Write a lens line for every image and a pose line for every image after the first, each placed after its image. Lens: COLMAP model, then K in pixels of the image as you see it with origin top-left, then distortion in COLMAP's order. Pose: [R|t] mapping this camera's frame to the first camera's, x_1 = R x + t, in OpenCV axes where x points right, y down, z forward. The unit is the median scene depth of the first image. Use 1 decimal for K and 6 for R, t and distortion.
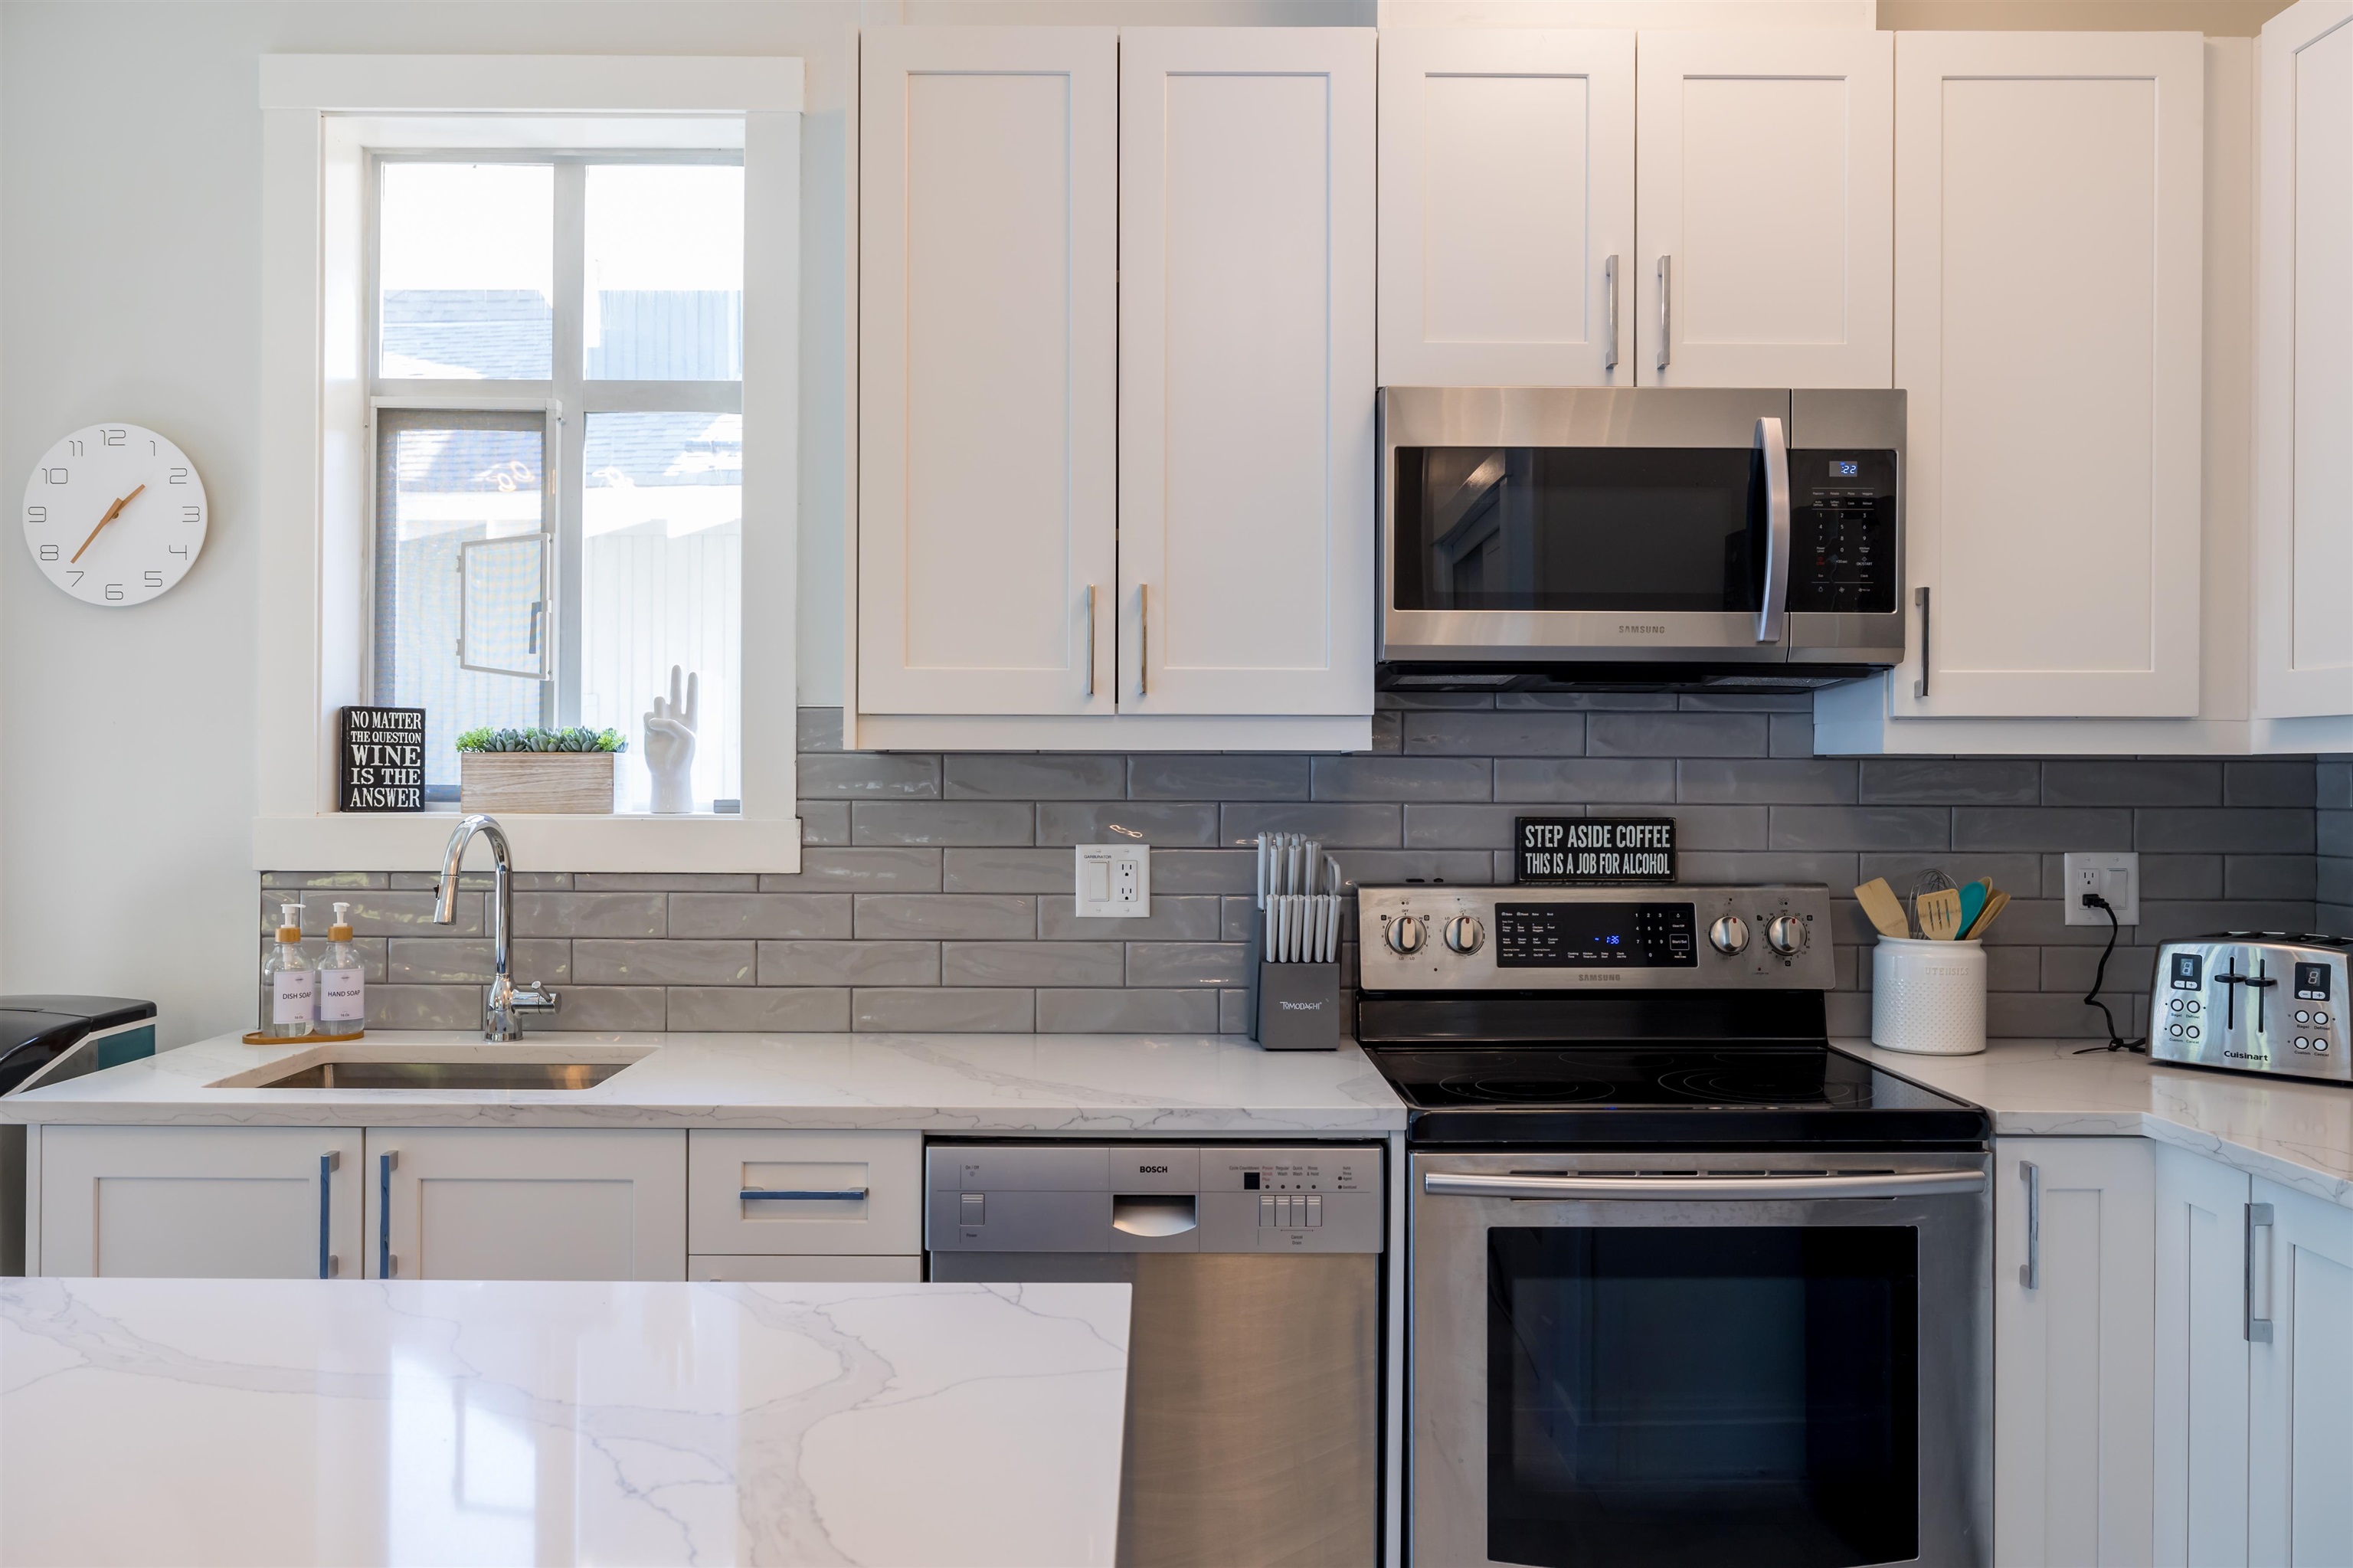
lens RADIAL K [[1818.6, 0, 1176.5], [0, 1818.6, 784.0], [0, 0, 1]] dist [-0.001722, -0.000476]
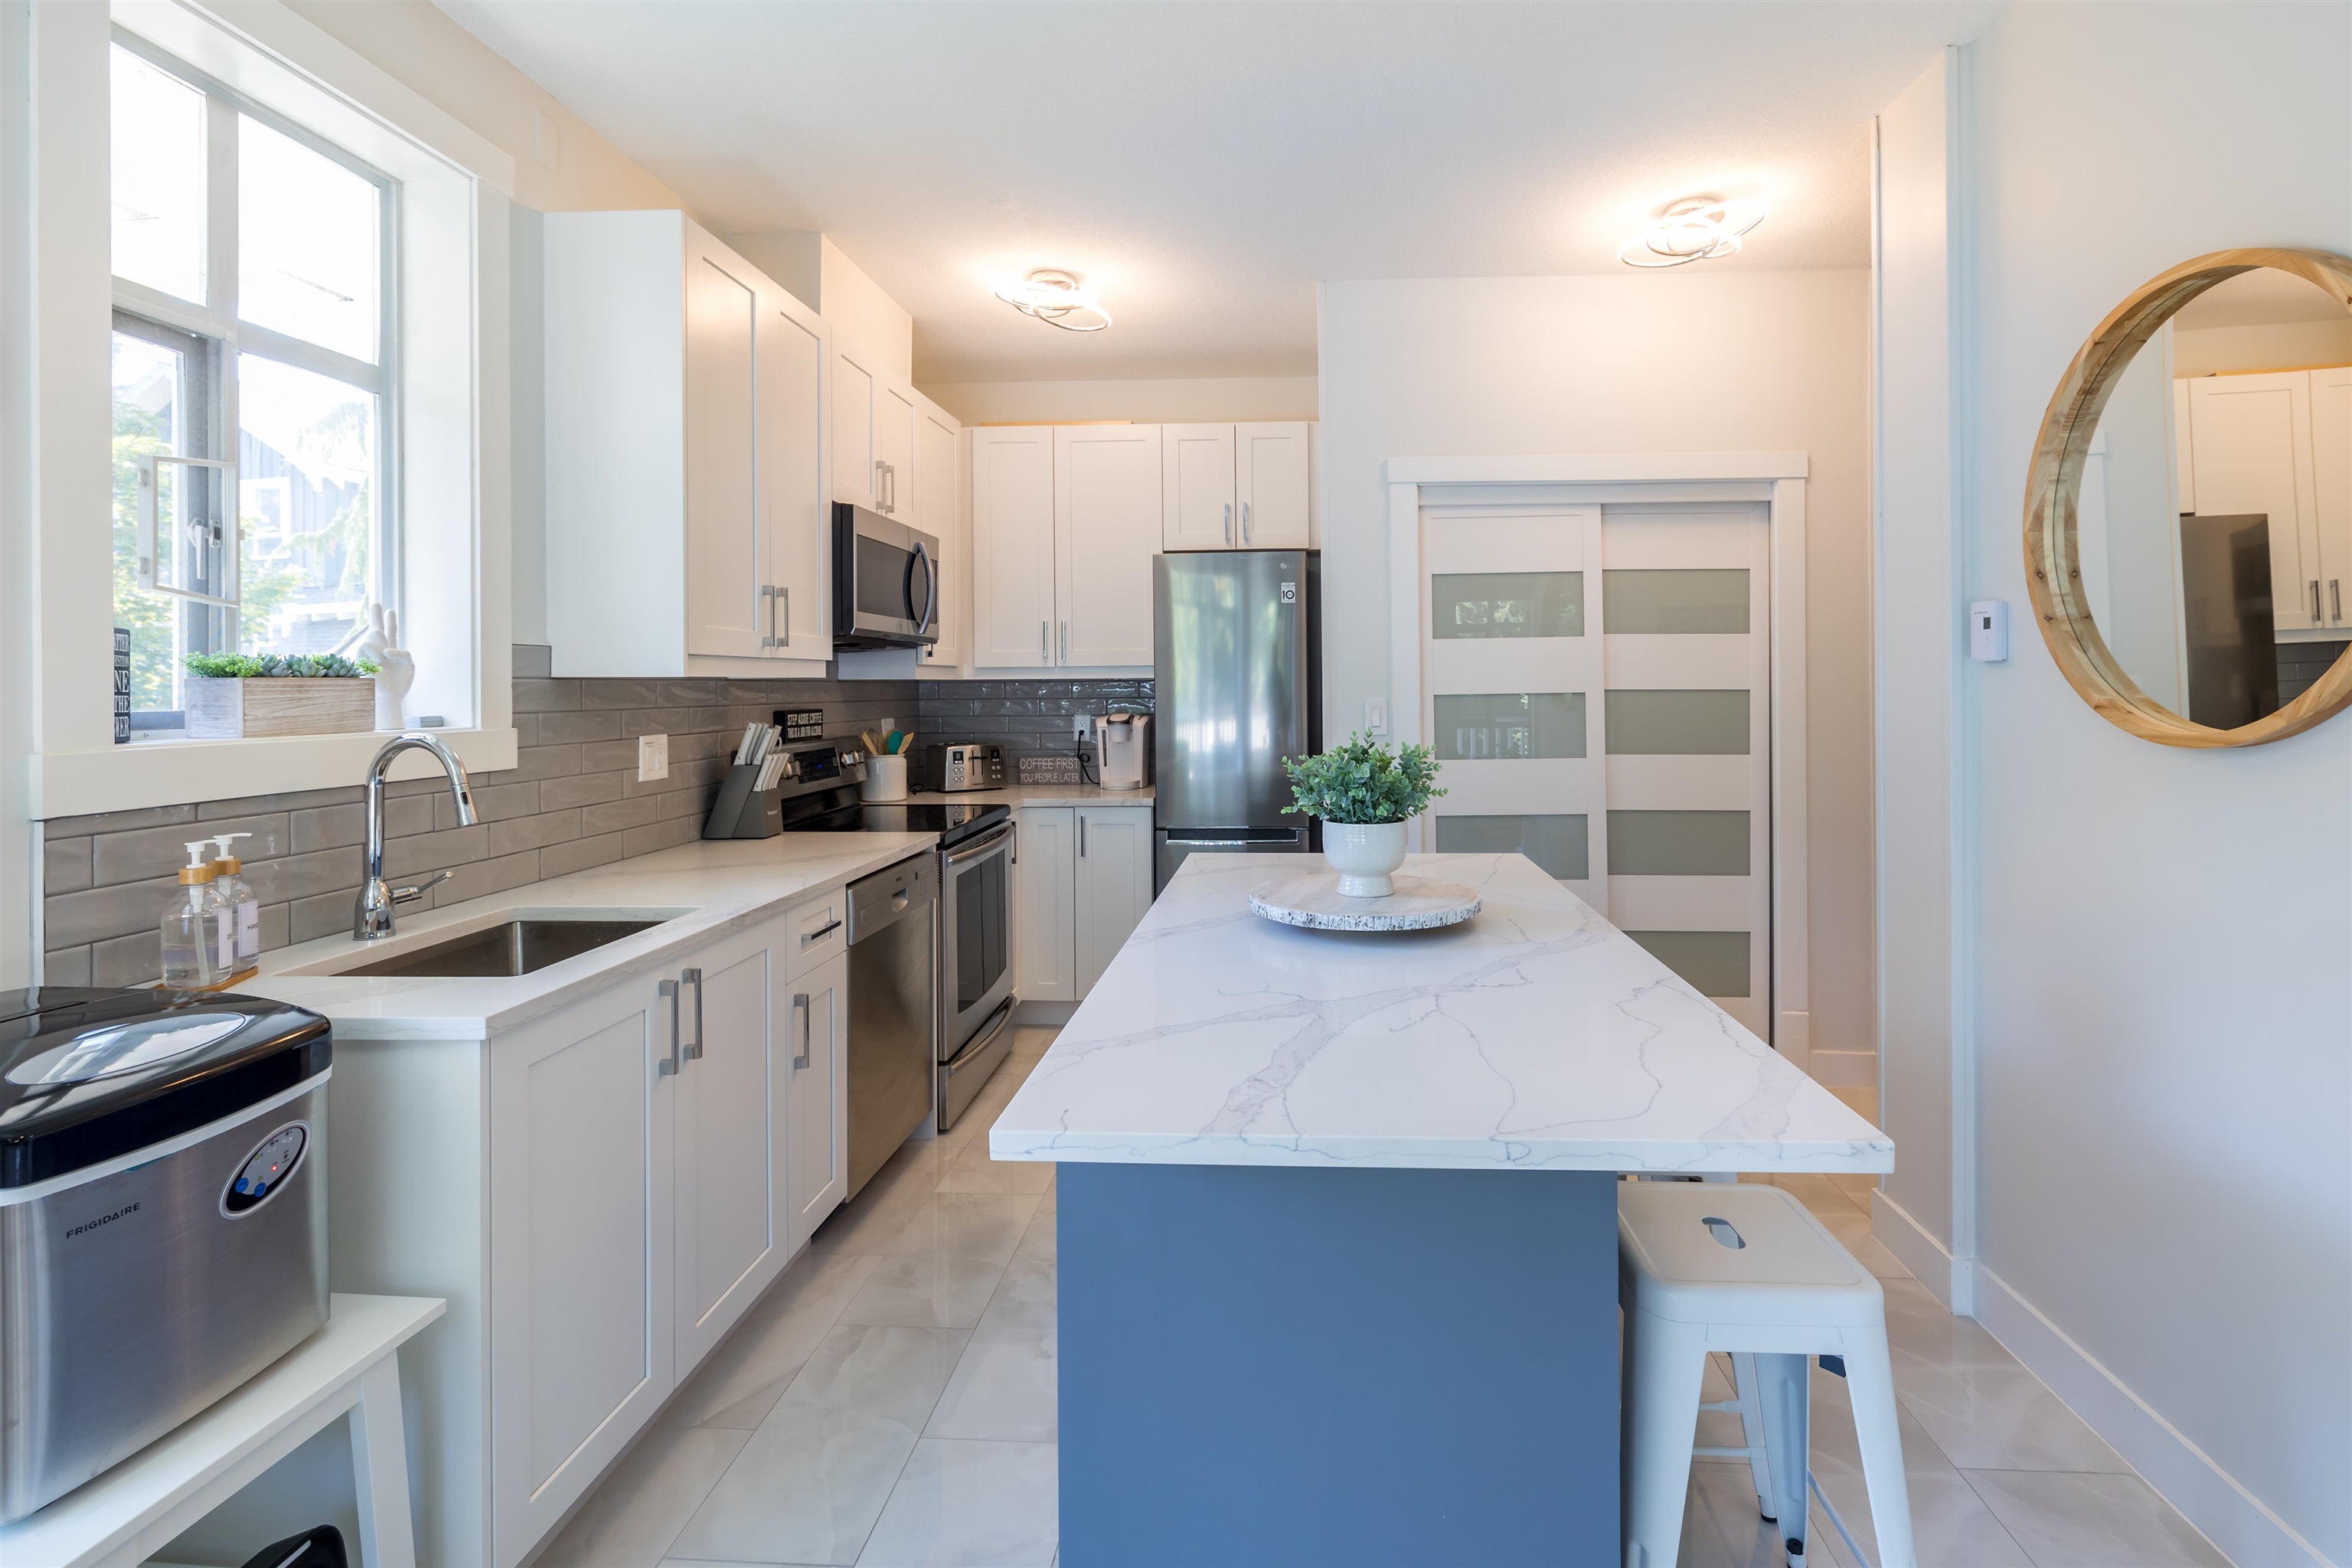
lens RADIAL K [[1075.3, 0, 1261.7], [0, 1075.3, 703.4], [0, 0, 1]] dist [0.000543, -0.000097]
pose [[0.042492, -0.022721, 0.998838, -0.977732], [0.011003, 0.999691, 0.022273, -0.010294], [-0.999036, 0.010044, 0.042729, 0.421353]]
